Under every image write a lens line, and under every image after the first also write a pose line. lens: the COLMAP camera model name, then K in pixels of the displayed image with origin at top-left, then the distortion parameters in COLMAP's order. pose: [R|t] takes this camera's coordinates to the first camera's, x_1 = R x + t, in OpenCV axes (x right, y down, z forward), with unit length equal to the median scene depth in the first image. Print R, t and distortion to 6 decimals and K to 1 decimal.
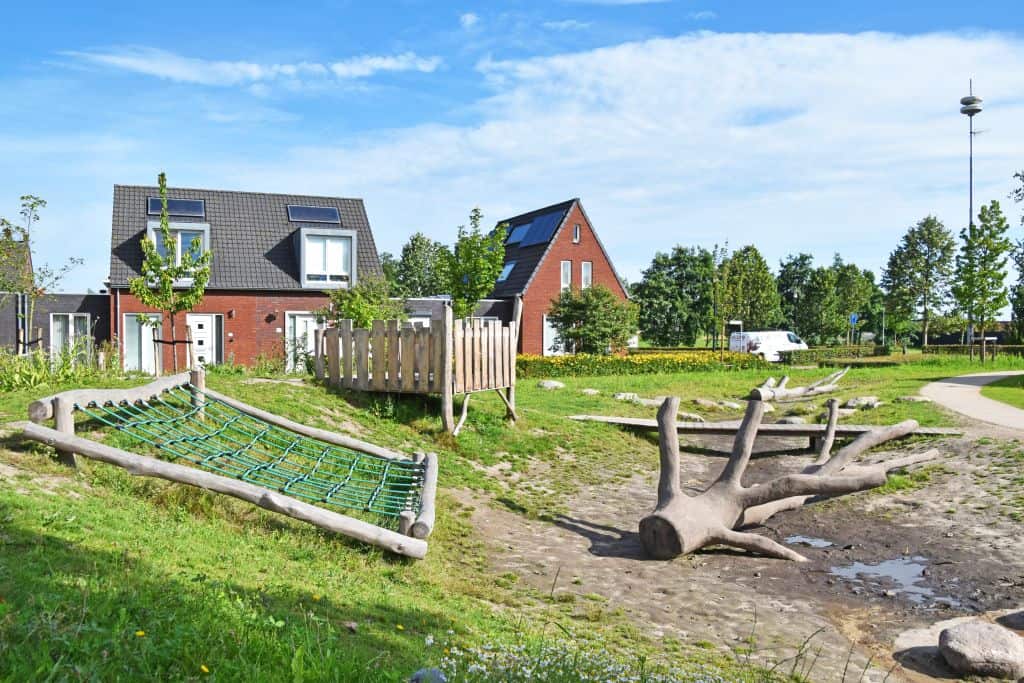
lens RADIAL K [[813.6, 0, 512.9], [0, 813.6, 354.9], [0, 0, 1]] dist [-0.151113, 0.108043]
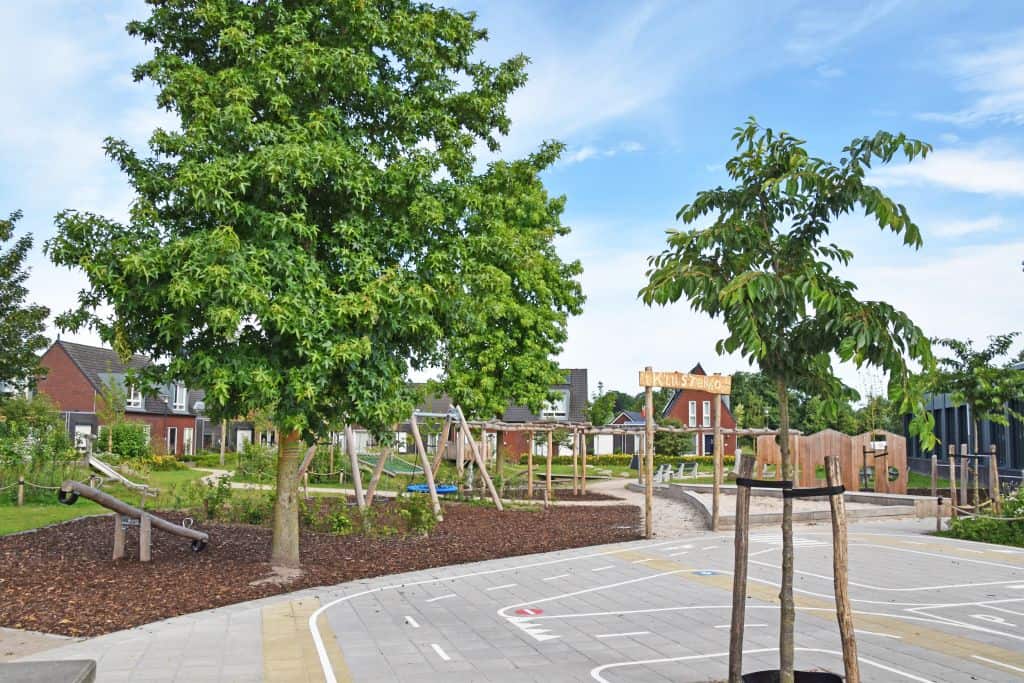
lens RADIAL K [[813.6, 0, 512.9], [0, 813.6, 354.9], [0, 0, 1]] dist [-0.151113, 0.108043]
pose [[0.853420, -0.048167, -0.518993, 0.728520], [-0.019618, 0.992047, -0.124329, 0.008261], [0.520854, 0.116287, 0.845688, -0.756456]]
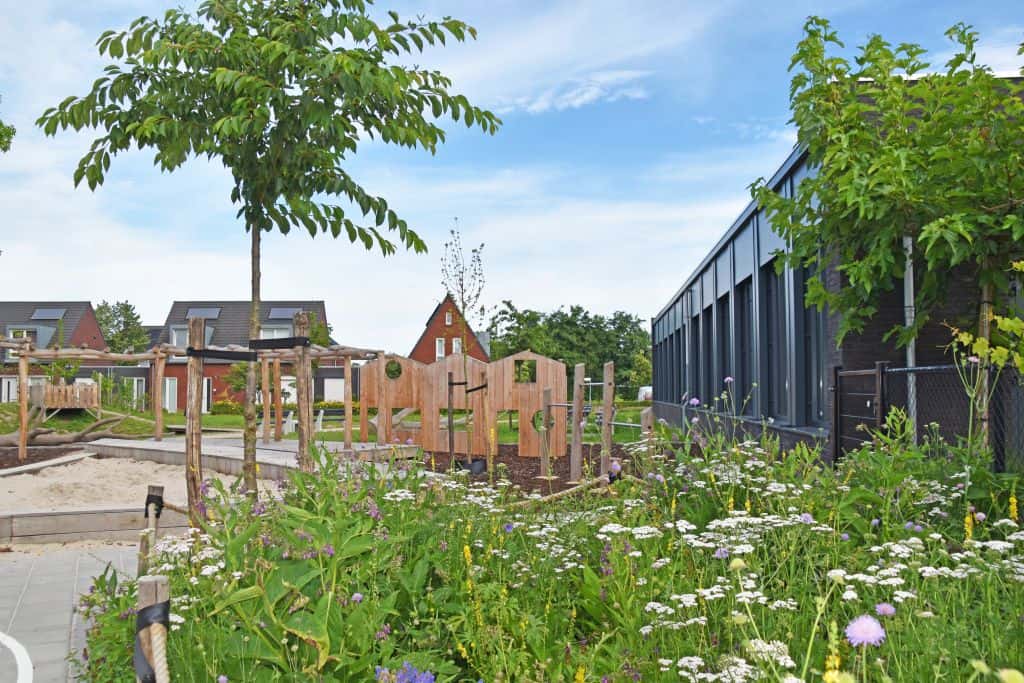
lens RADIAL K [[813.6, 0, 512.9], [0, 813.6, 354.9], [0, 0, 1]] dist [-0.151113, 0.108043]
pose [[0.931777, -0.021961, -0.362365, 0.809748], [-0.003361, 0.997604, -0.069102, 0.014538], [0.363015, 0.065606, 0.929471, -0.328872]]
